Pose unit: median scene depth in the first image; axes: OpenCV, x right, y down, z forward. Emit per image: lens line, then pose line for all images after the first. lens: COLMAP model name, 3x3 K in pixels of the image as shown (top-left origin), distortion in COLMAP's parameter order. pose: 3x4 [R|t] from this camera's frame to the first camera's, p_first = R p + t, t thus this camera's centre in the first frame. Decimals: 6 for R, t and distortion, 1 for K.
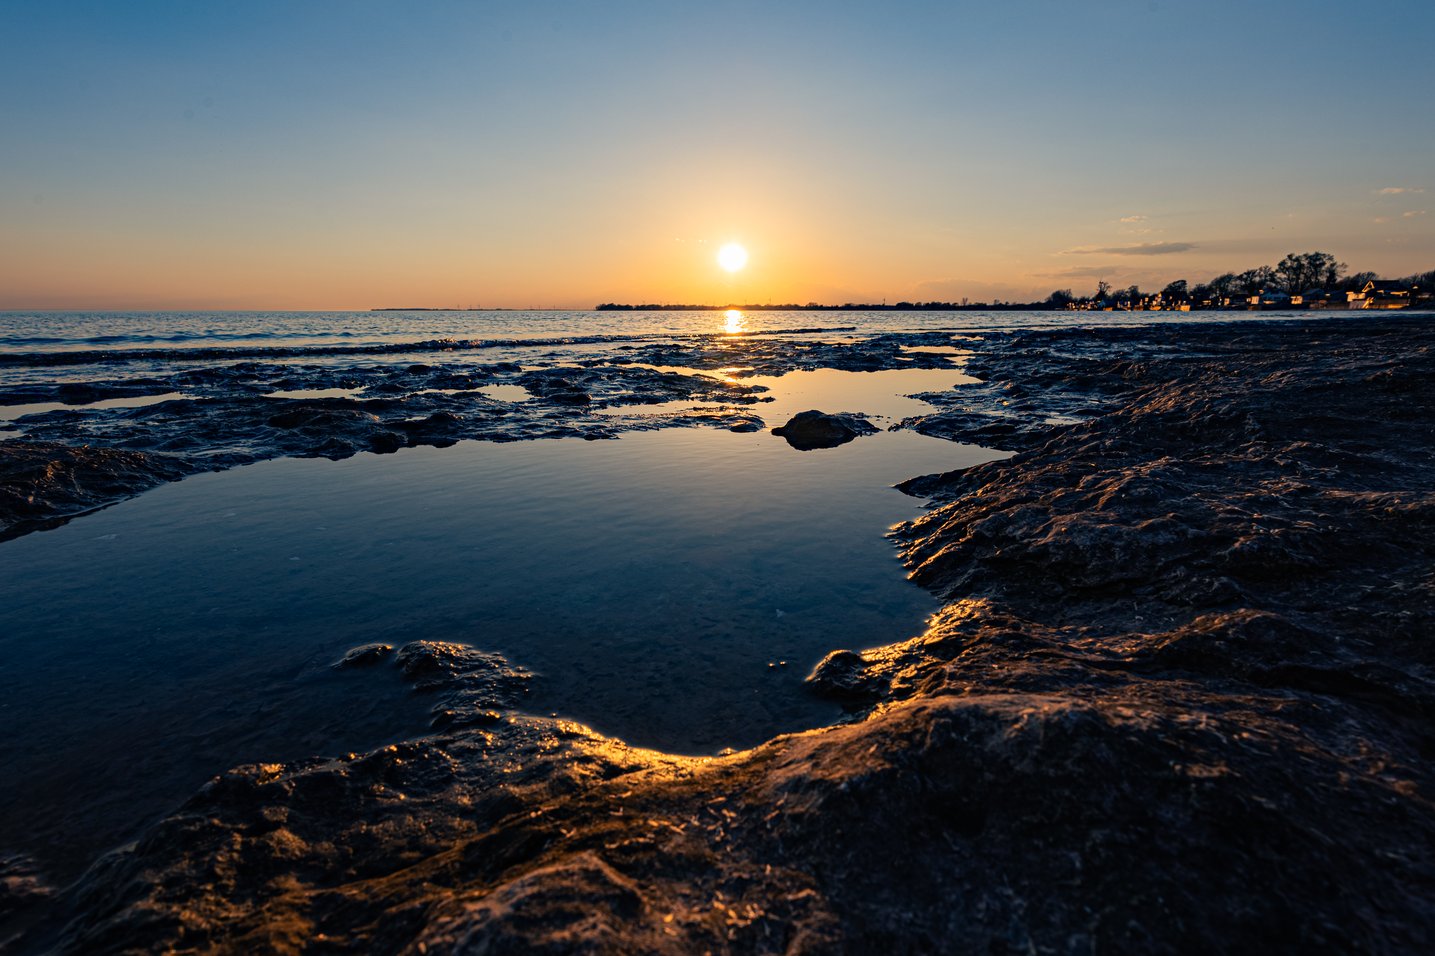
lens RADIAL K [[6522.8, 0, 718.3], [0, 6522.8, 477.4], [0, 0, 1]] dist [0.534549, 0.000000]
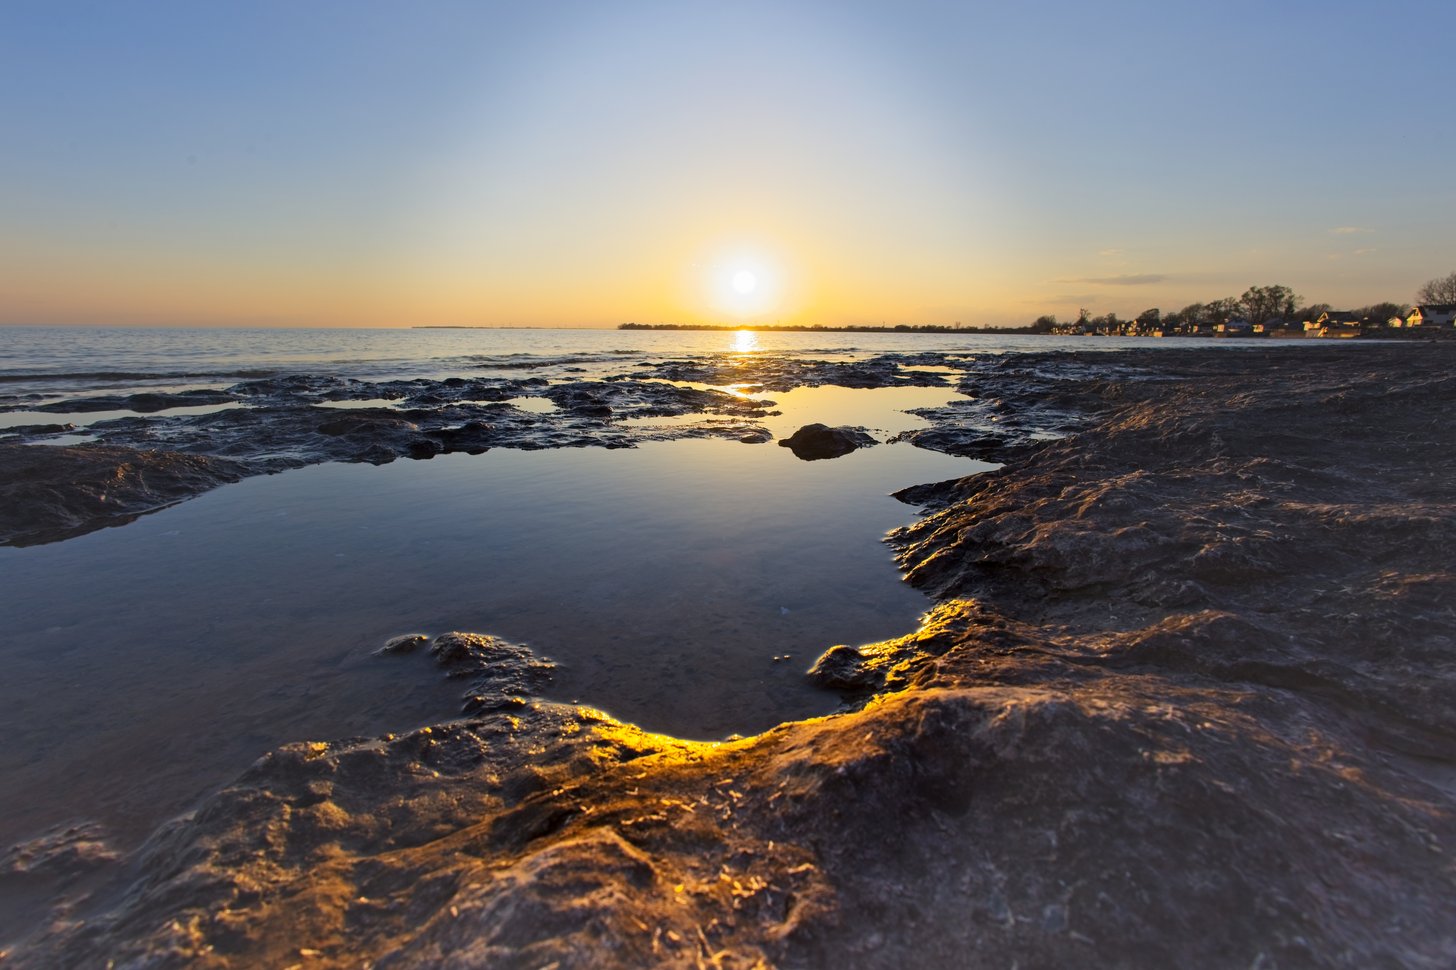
lens RADIAL K [[6618.3, 0, 727.3], [0, 6618.3, 485.6], [0, 0, 1]] dist [0.534549, 0.000000]
pose [[0.999943, 0.010671, -0.000347, 0.000118], [-0.010671, 0.999943, 0.000237, -0.000110], [0.000350, -0.000233, 1.000000, -0.107547]]
